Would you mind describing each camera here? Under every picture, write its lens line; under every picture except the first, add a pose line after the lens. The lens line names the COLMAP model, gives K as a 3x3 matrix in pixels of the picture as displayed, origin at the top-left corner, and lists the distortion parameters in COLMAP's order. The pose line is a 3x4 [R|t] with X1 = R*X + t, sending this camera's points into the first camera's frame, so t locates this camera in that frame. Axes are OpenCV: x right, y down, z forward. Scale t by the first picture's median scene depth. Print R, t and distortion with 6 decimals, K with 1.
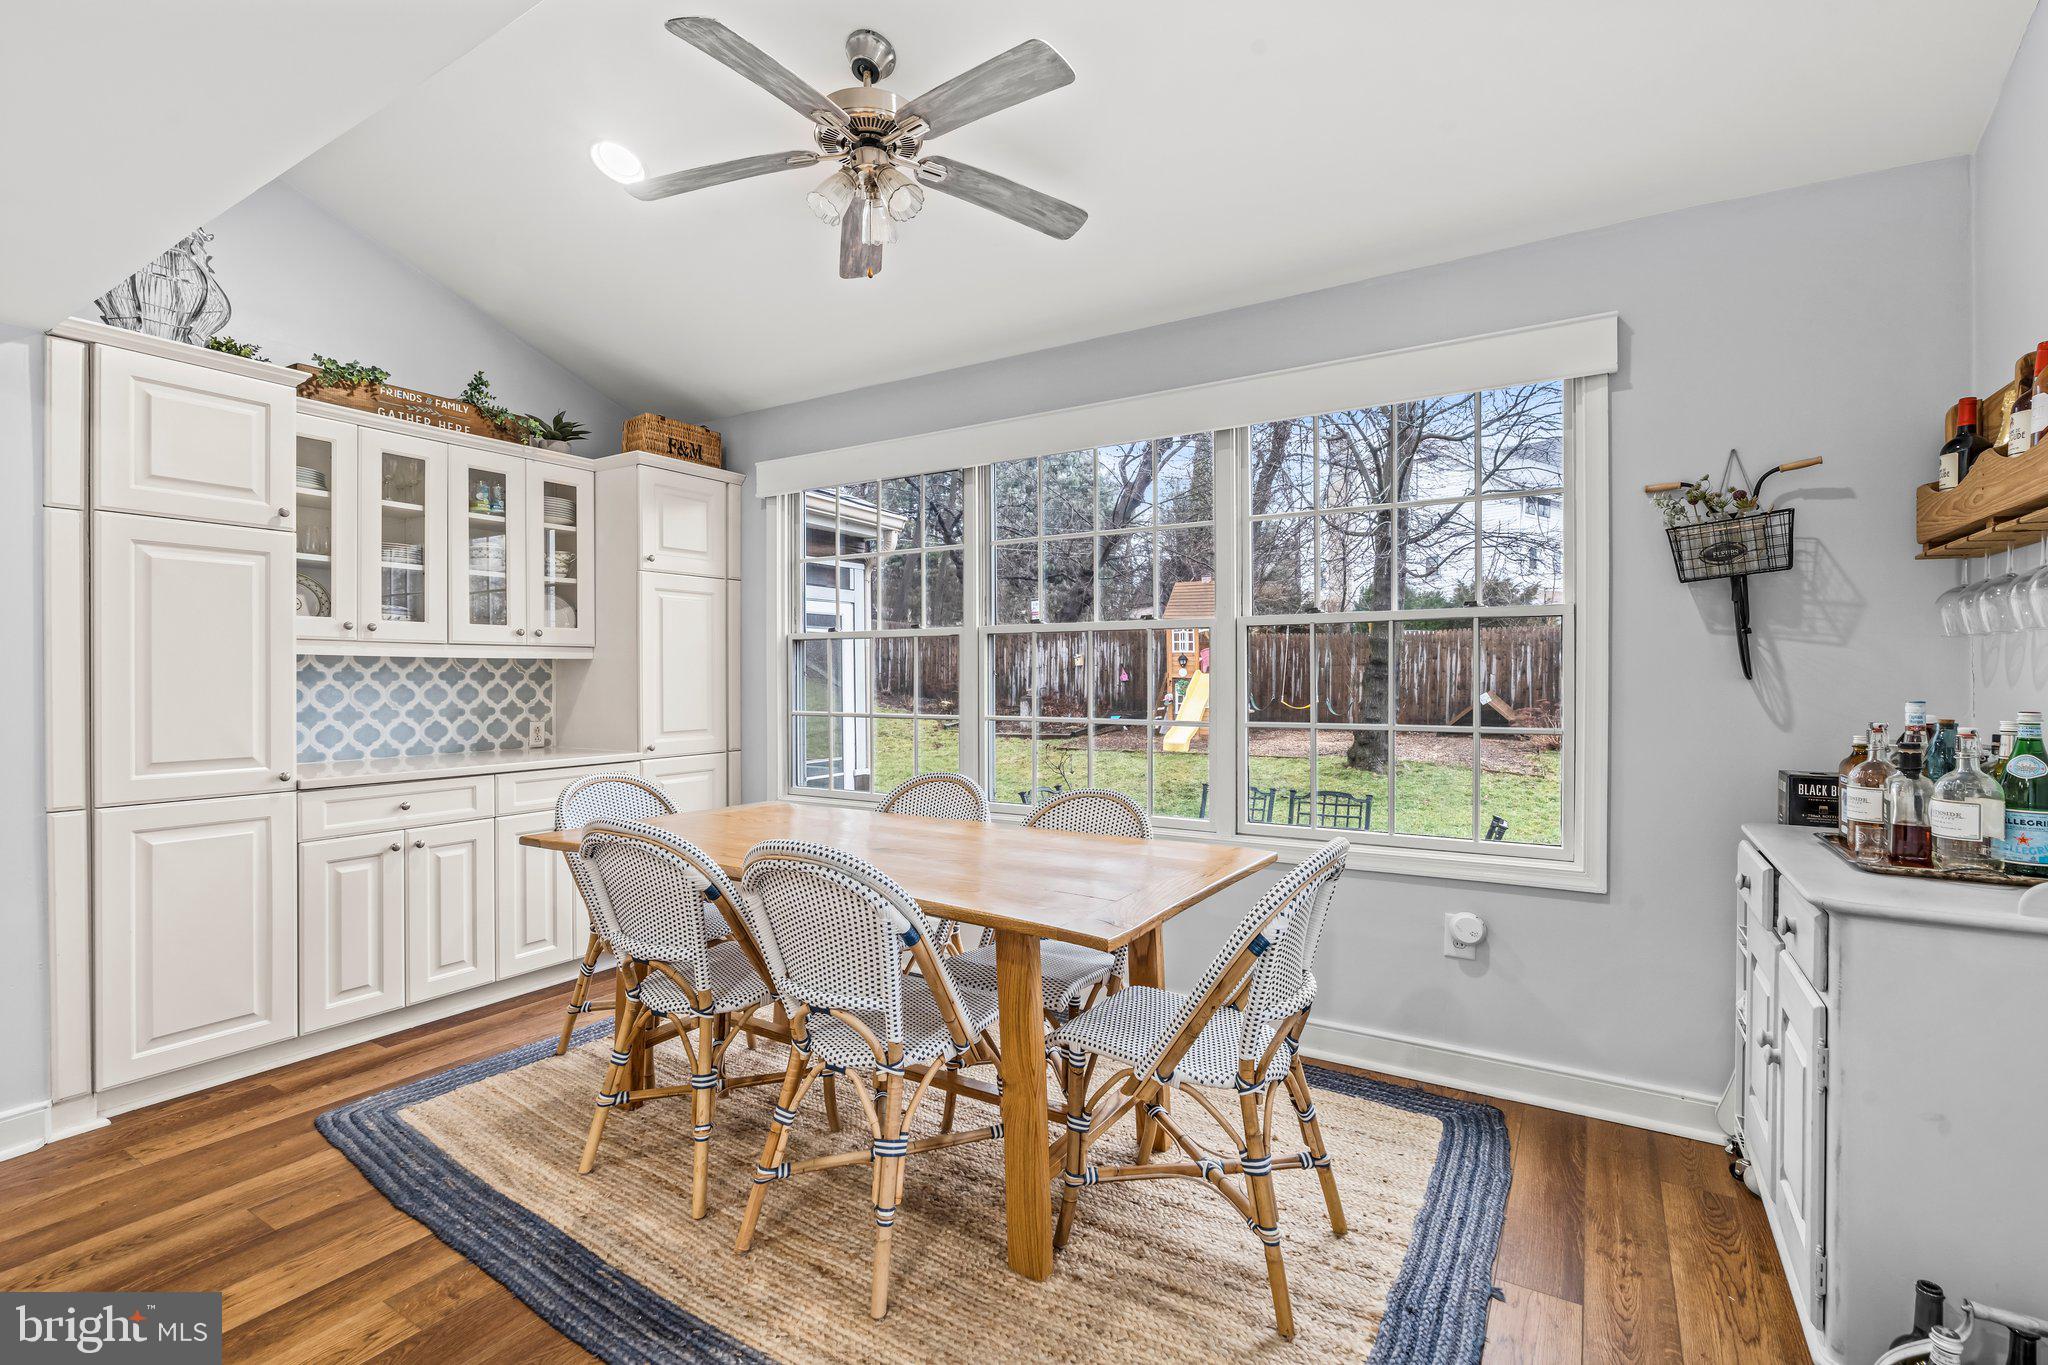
lens RADIAL K [[929.2, 0, 999.5], [0, 929.2, 681.4], [0, 0, 1]] dist [-0.010891, 0.004261]
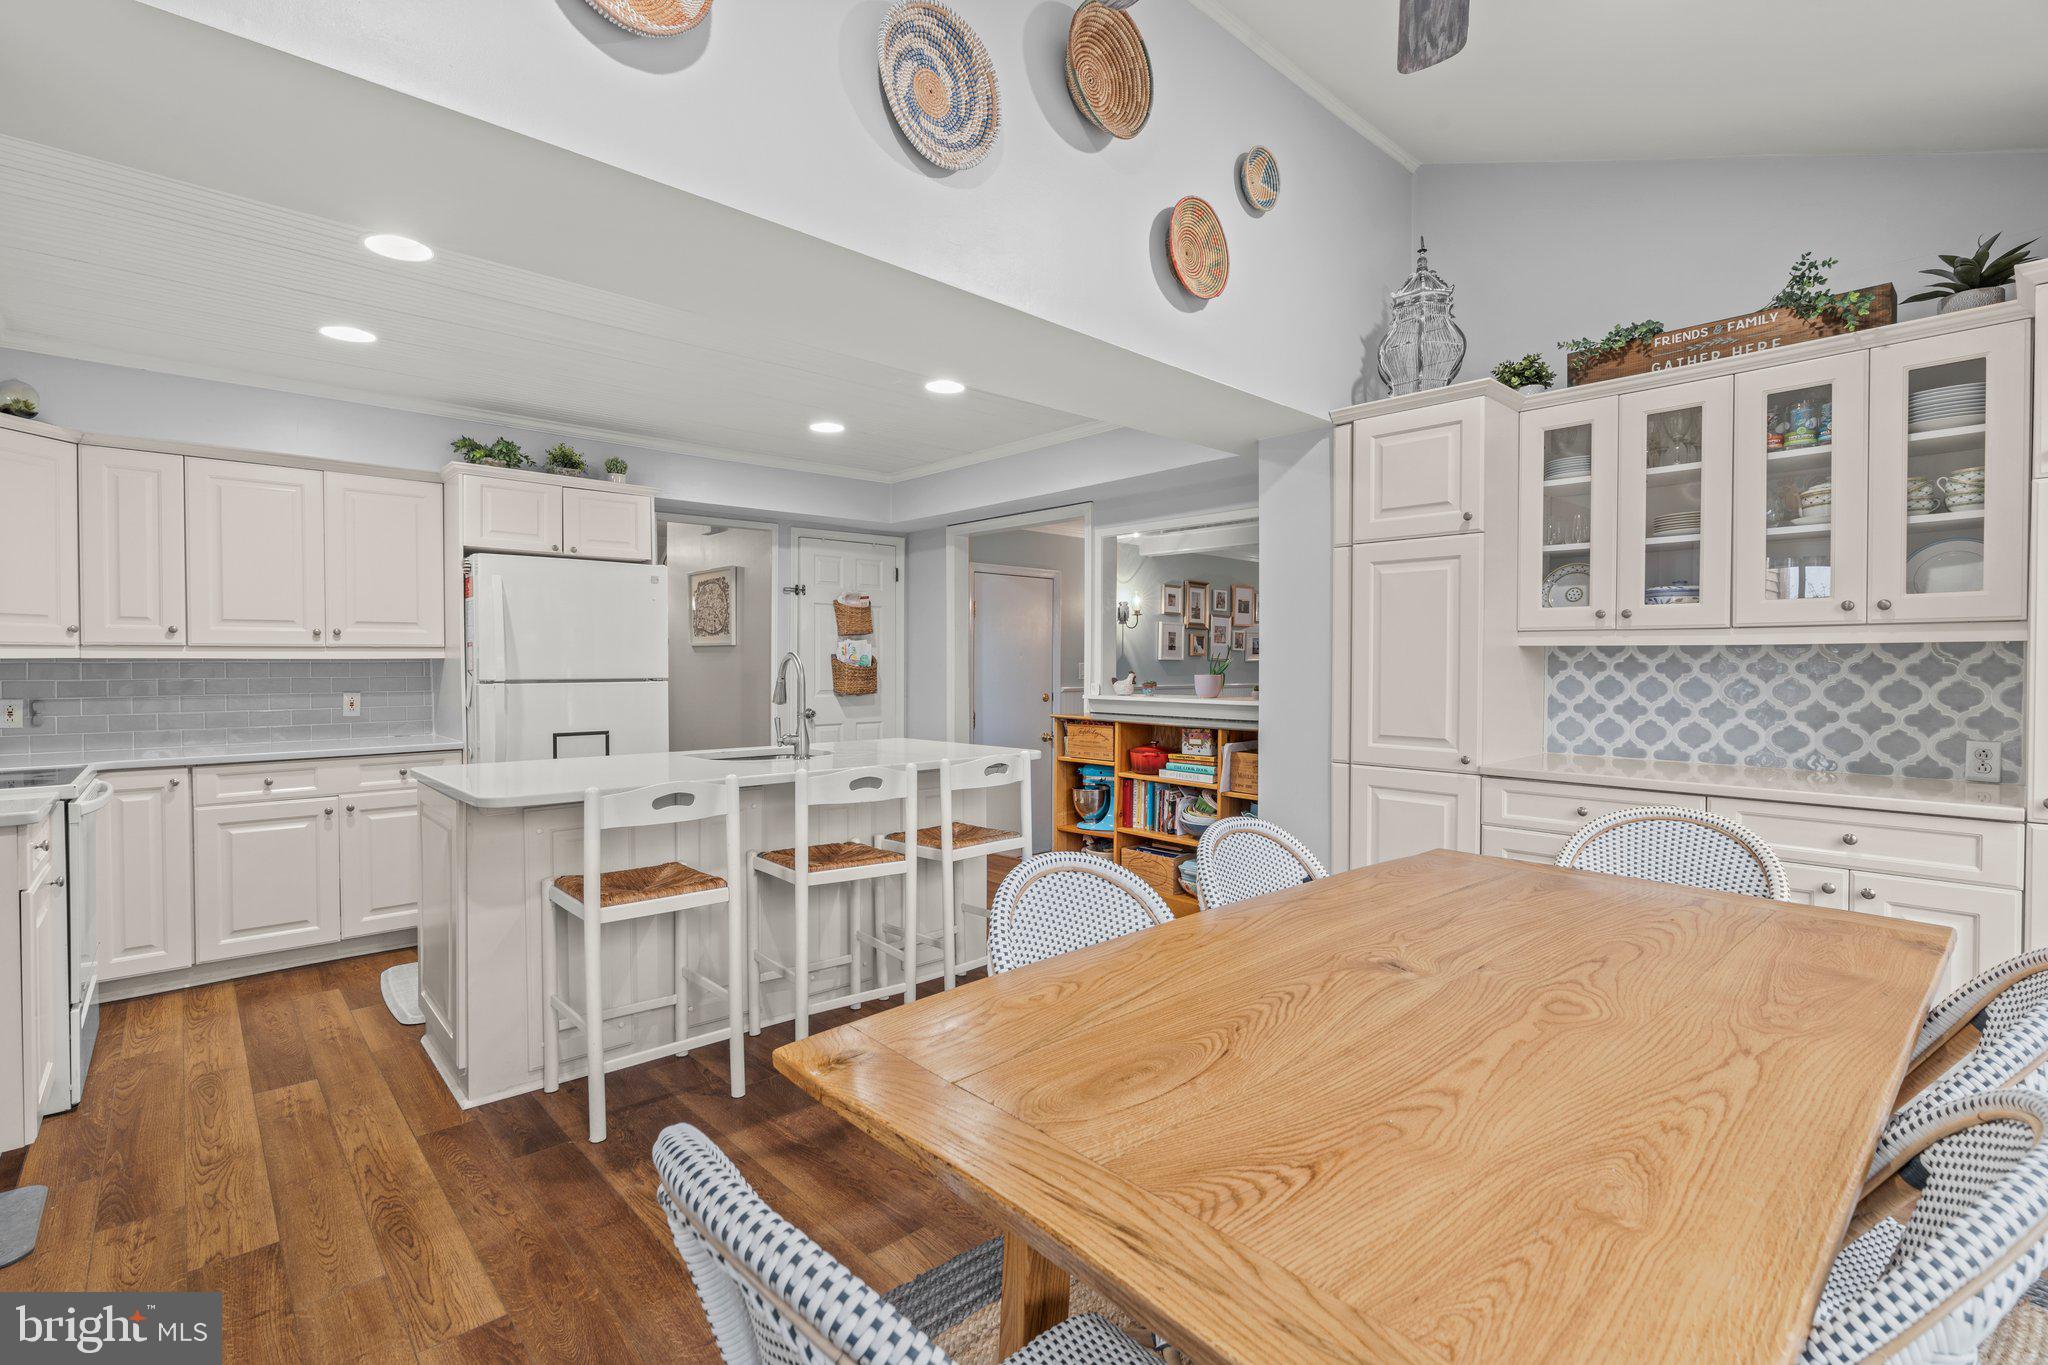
lens RADIAL K [[929.2, 0, 997.7], [0, 929.2, 674.3], [0, 0, 1]] dist [-0.010891, 0.004261]
pose [[-0.259848, 0.013208, -0.965559, 0.371297], [-0.006766, 0.999857, 0.015498, -0.009761], [0.965626, 0.010561, -0.259721, 0.668618]]
